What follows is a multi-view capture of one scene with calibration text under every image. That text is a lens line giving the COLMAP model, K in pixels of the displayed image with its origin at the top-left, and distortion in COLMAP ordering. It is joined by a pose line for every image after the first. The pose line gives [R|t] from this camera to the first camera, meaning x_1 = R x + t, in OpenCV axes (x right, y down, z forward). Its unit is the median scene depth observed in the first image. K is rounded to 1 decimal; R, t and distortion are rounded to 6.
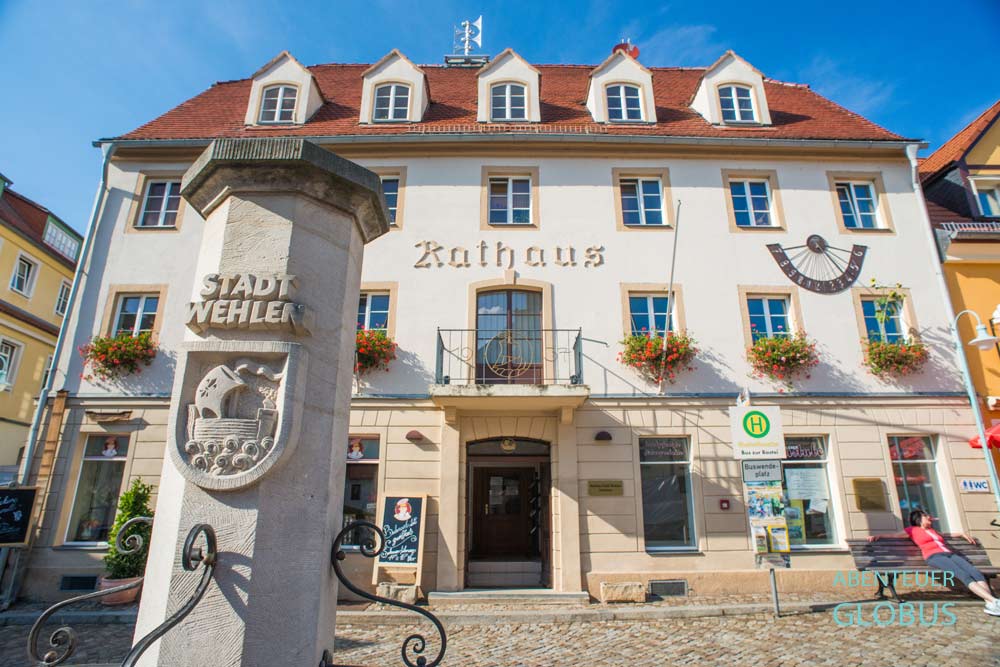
lens RADIAL K [[582.8, 0, 500.0], [0, 582.8, 333.5], [0, 0, 1]] dist [-0.113927, 0.086327]
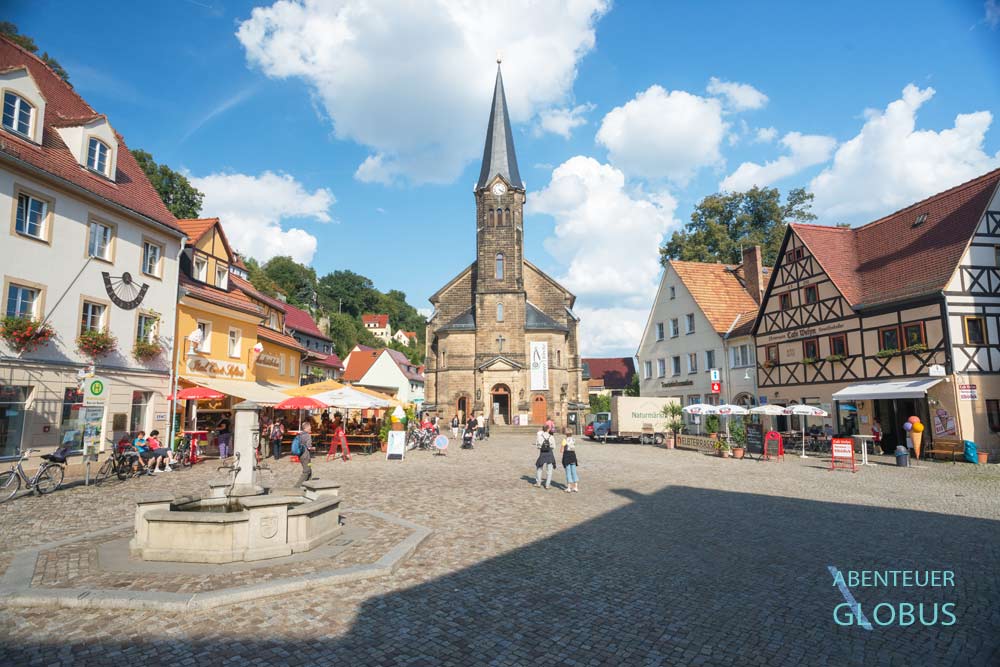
lens RADIAL K [[582.8, 0, 500.0], [0, 582.8, 333.5], [0, 0, 1]] dist [-0.113927, 0.086327]
pose [[0.138408, 0.124935, 0.982463, -0.985194], [-0.299238, 0.950922, -0.078768, -0.214569], [-0.944087, -0.283088, 0.169000, -0.416811]]
